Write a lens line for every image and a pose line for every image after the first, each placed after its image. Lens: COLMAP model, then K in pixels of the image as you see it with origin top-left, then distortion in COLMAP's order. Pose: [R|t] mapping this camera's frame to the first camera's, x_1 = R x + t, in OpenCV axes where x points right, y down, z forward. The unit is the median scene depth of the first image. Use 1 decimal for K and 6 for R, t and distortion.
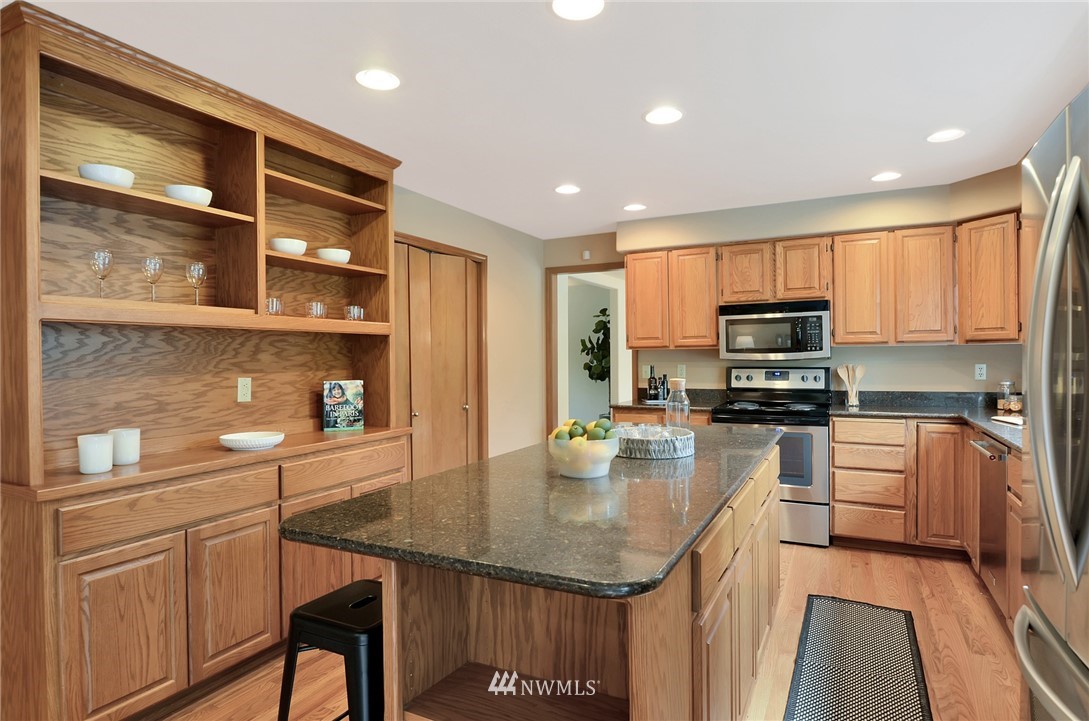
lens RADIAL K [[607.9, 0, 542.8], [0, 607.9, 355.3], [0, 0, 1]] dist [-0.005101, -0.000306]
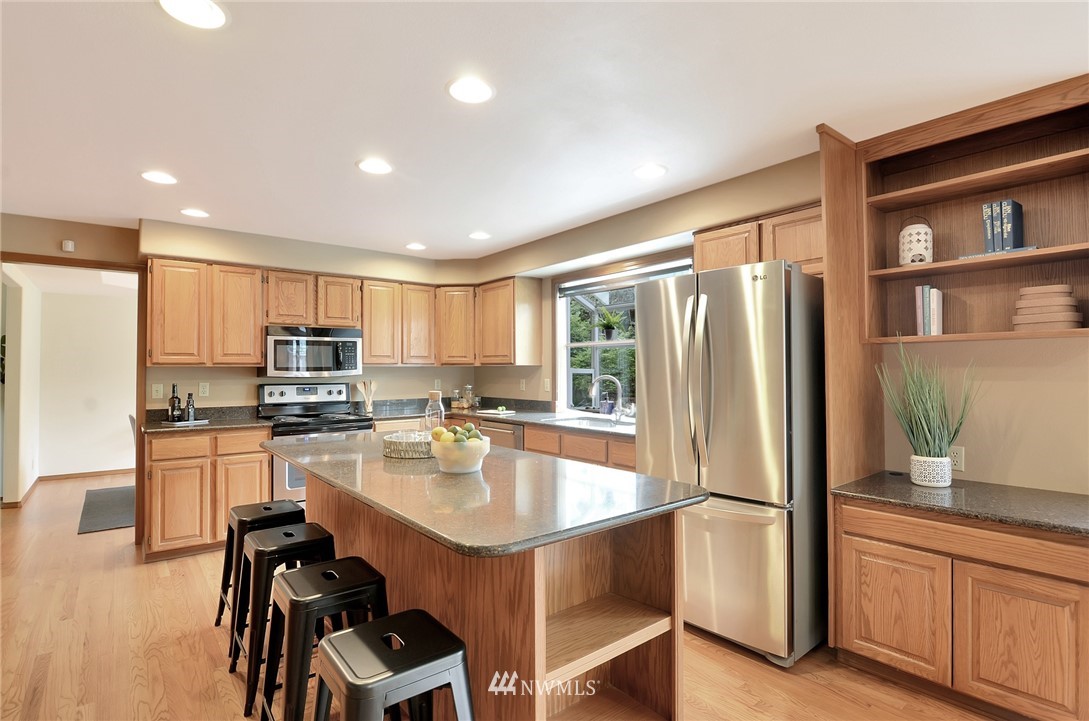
lens RADIAL K [[534.7, 0, 543.2], [0, 534.7, 366.4], [0, 0, 1]] dist [-0.001239, -0.000281]
pose [[0.407284, 0.016021, 0.913161, -0.365012], [0.000909, 0.999839, -0.017947, 0.005864], [-0.913301, 0.008140, 0.407203, 0.185467]]
